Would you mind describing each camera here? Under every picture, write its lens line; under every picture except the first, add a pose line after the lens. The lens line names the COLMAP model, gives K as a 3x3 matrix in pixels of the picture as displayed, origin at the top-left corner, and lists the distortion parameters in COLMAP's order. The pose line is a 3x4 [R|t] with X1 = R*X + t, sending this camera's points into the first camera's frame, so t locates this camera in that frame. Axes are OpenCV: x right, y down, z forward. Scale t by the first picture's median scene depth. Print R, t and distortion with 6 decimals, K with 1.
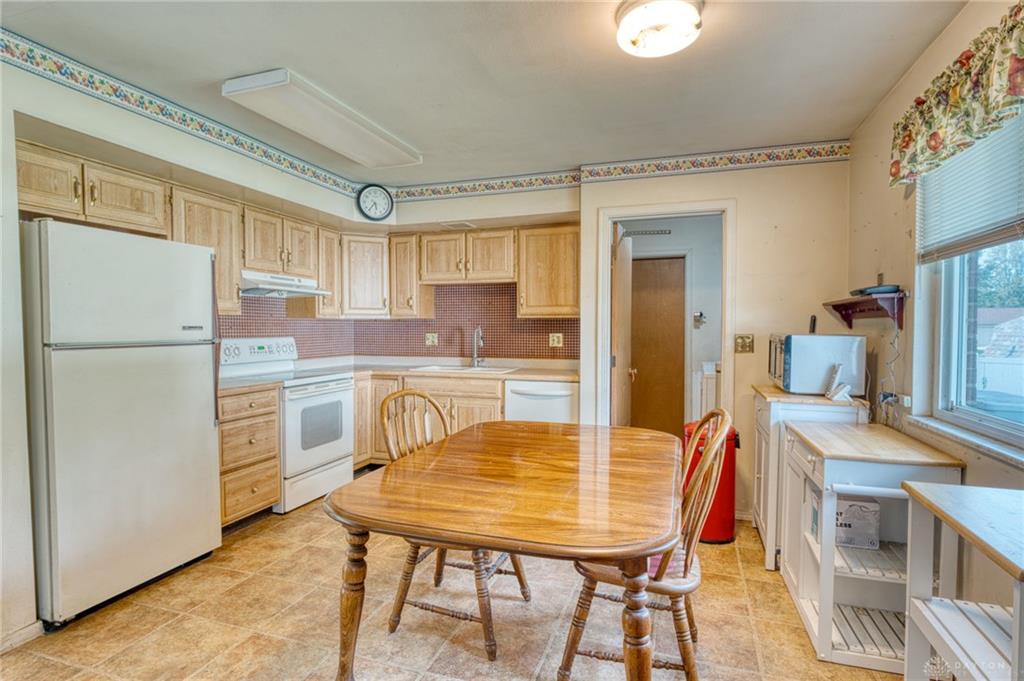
lens RADIAL K [[521.5, 0, 512.2], [0, 521.5, 341.2], [0, 0, 1]] dist [0.000121, -0.001320]
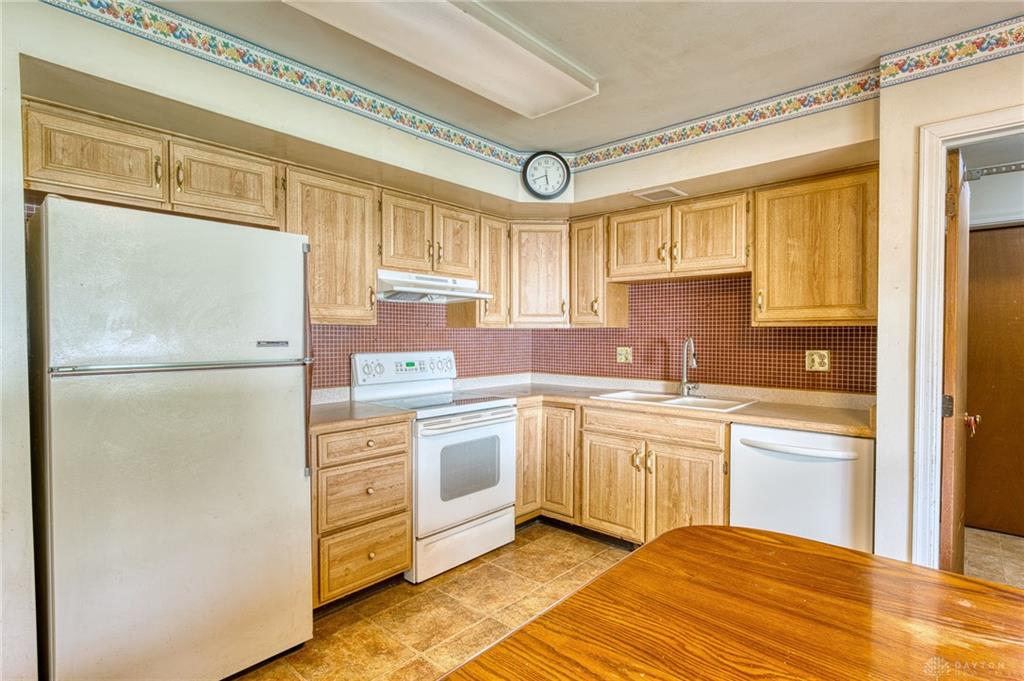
lens RADIAL K [[521.5, 0, 507.4], [0, 521.5, 342.6], [0, 0, 1]] dist [0.000121, -0.001320]
pose [[0.915105, 0.008126, -0.403133, -0.007414], [-0.012482, 0.999889, -0.008179, -0.016000], [0.403022, 0.012516, 0.915105, 0.293155]]
